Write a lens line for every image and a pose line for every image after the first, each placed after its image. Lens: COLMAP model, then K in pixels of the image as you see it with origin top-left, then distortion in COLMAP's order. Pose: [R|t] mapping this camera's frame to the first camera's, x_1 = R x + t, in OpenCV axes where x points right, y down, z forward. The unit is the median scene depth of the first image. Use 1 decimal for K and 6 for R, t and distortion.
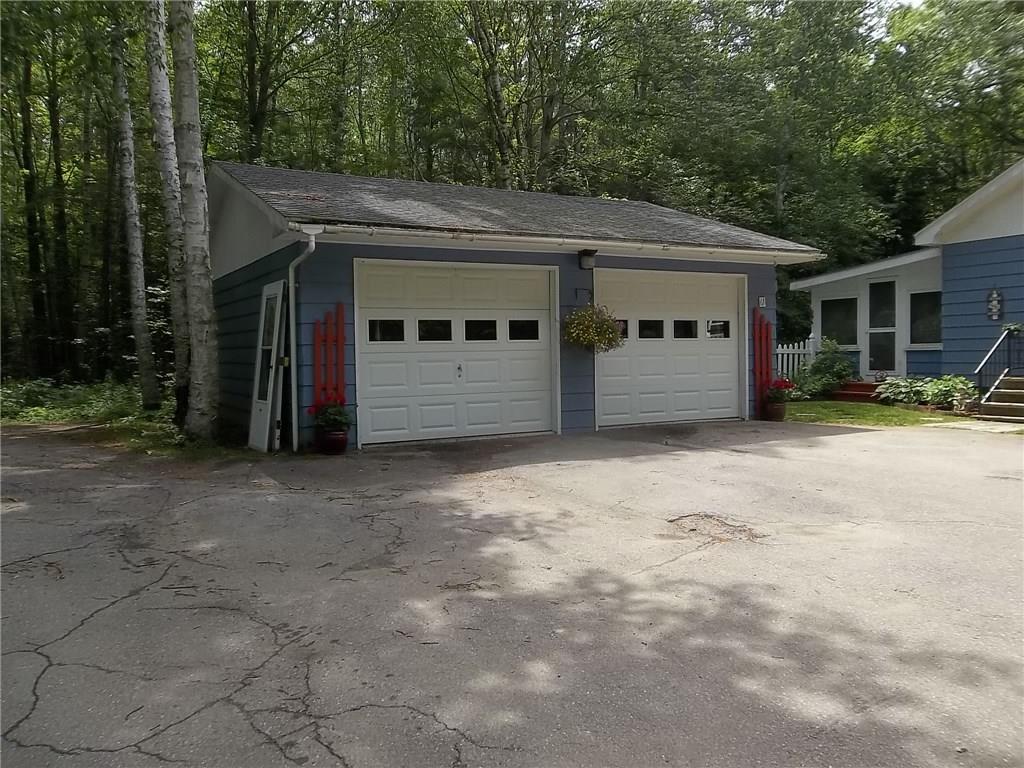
lens RADIAL K [[864.3, 0, 509.7], [0, 864.3, 379.2], [0, 0, 1]] dist [0.022408, 0.017145]
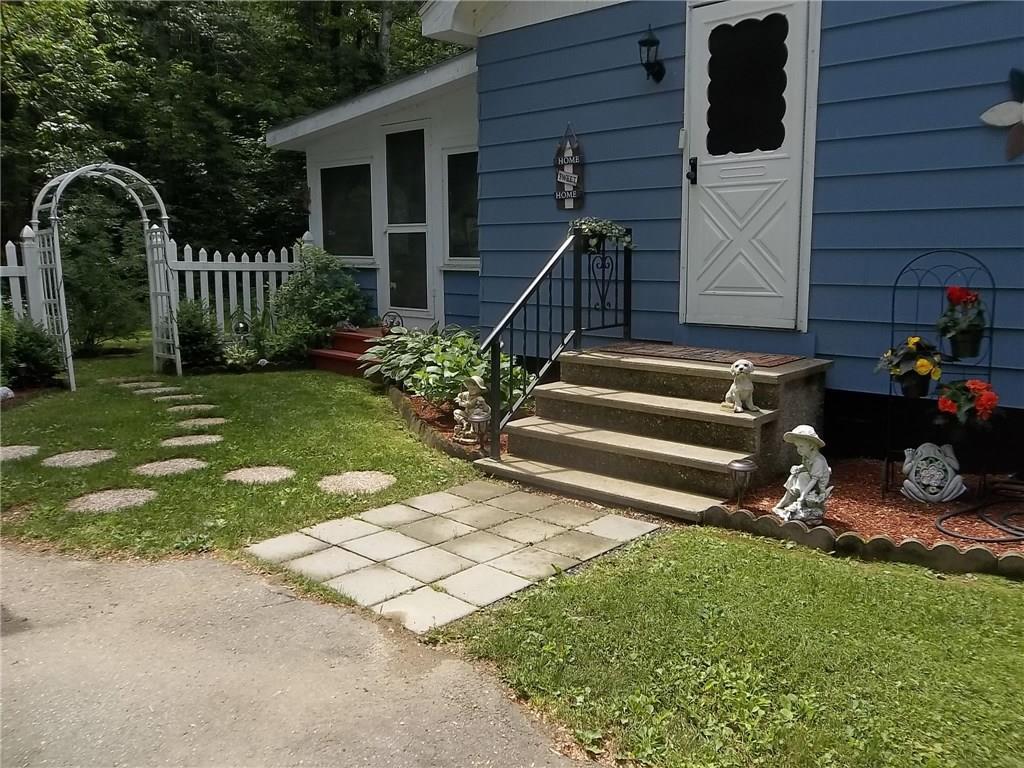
lens RADIAL K [[864.3, 0, 505.6], [0, 864.3, 386.1], [0, 0, 1]] dist [0.022408, 0.017145]
pose [[0.956612, -0.034569, 0.289306, 0.337689], [-0.001956, 0.992153, 0.125018, -0.028503], [-0.291358, -0.120159, 0.949038, 0.493870]]
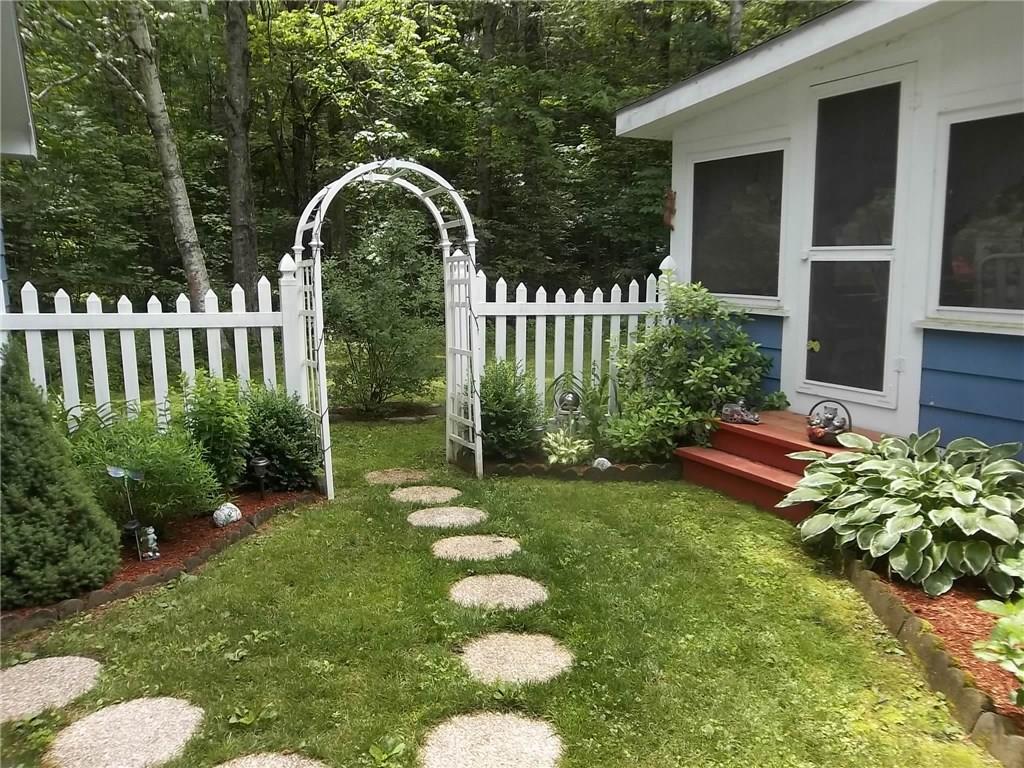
lens RADIAL K [[864.3, 0, 516.3], [0, 864.3, 363.7], [0, 0, 1]] dist [0.022408, 0.017145]
pose [[0.999397, 0.017068, -0.030231, 0.326175], [-0.014268, 0.995793, 0.090515, -0.044545], [0.031648, -0.090029, 0.995436, 0.699364]]
